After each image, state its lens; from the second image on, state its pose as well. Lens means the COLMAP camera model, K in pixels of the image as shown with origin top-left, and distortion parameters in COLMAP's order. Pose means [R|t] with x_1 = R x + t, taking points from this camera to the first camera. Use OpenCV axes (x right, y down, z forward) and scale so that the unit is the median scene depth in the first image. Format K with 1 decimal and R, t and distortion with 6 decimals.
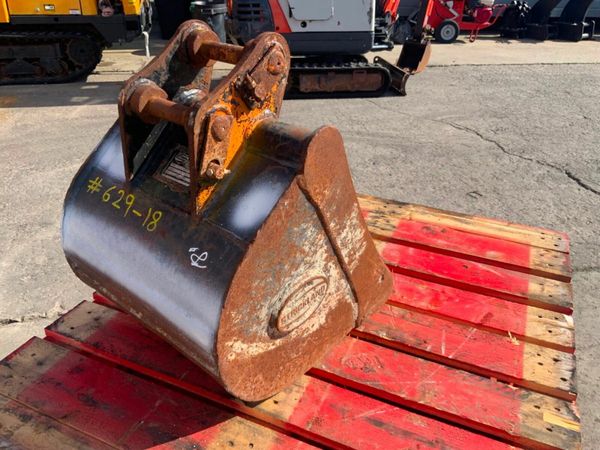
lens RADIAL K [[501.2, 0, 300.0], [0, 501.2, 225.0], [0, 0, 1]] dist [0.088025, -0.186443]
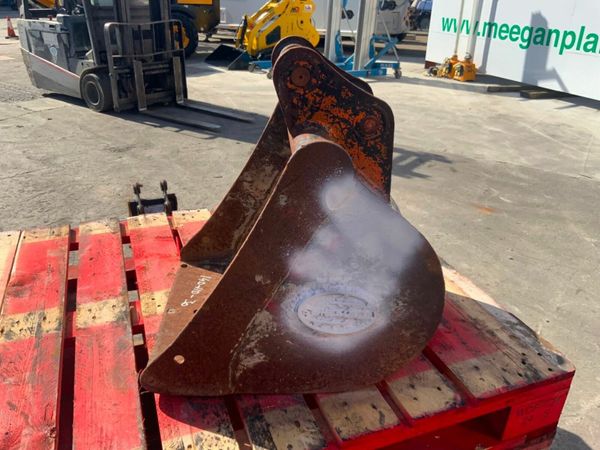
lens RADIAL K [[501.2, 0, 300.0], [0, 501.2, 225.0], [0, 0, 1]] dist [0.088025, -0.186443]
pose [[-0.700226, -0.346536, 0.624176, -0.856834], [0.303420, 0.646947, 0.699568, -0.802873], [-0.646235, 0.679243, -0.347863, 1.481438]]
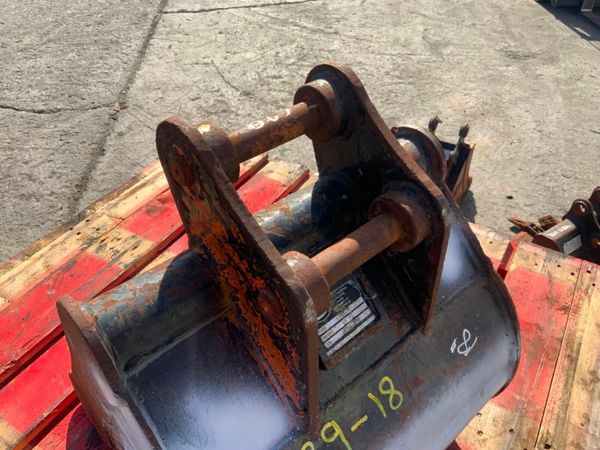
lens RADIAL K [[505.1, 0, 300.0], [0, 505.1, 225.0], [0, 0, 1]] dist [0.032490, -0.078348]
pose [[0.126316, -0.660615, 0.740021, -0.592240], [0.470627, 0.696606, 0.541526, -0.522875], [-0.873244, 0.279871, 0.398895, 0.716472]]
